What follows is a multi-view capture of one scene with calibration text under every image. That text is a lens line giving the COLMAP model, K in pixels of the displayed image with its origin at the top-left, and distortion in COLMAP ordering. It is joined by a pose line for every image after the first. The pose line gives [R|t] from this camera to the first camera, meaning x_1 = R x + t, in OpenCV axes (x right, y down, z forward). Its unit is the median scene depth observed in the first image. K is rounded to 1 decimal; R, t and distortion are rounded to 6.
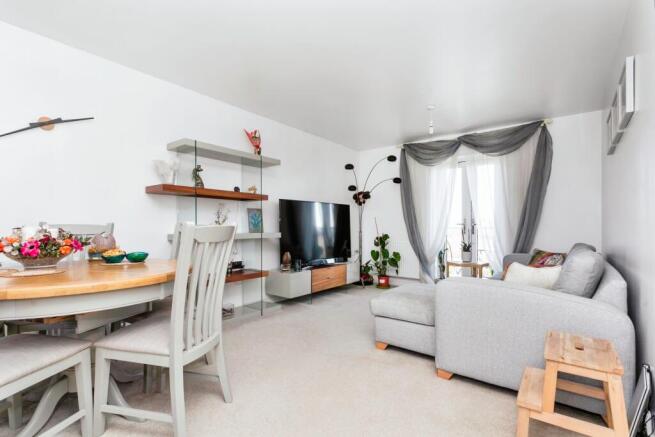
lens RADIAL K [[310.9, 0, 327.5], [0, 310.9, 218.5], [0, 0, 1]] dist [0.001168, -0.000007]
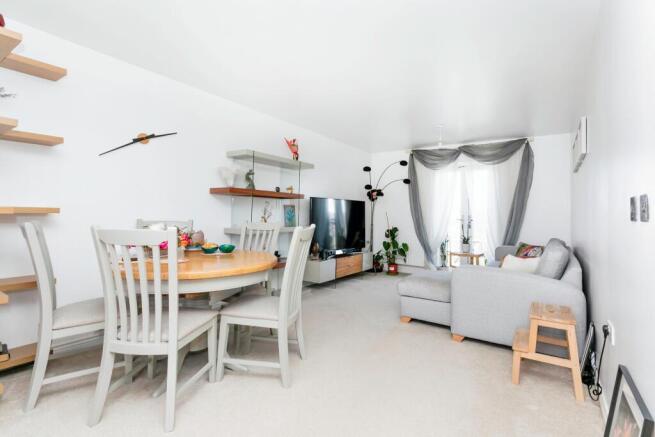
lens RADIAL K [[334.6, 0, 329.1], [0, 334.6, 193.9], [0, 0, 1]] dist [-0.000642, 0.000253]
pose [[0.996619, 0.019348, 0.079851, -0.195376], [-0.017490, 0.999561, -0.023898, -0.048576], [-0.080278, 0.022421, 0.996520, -0.261341]]
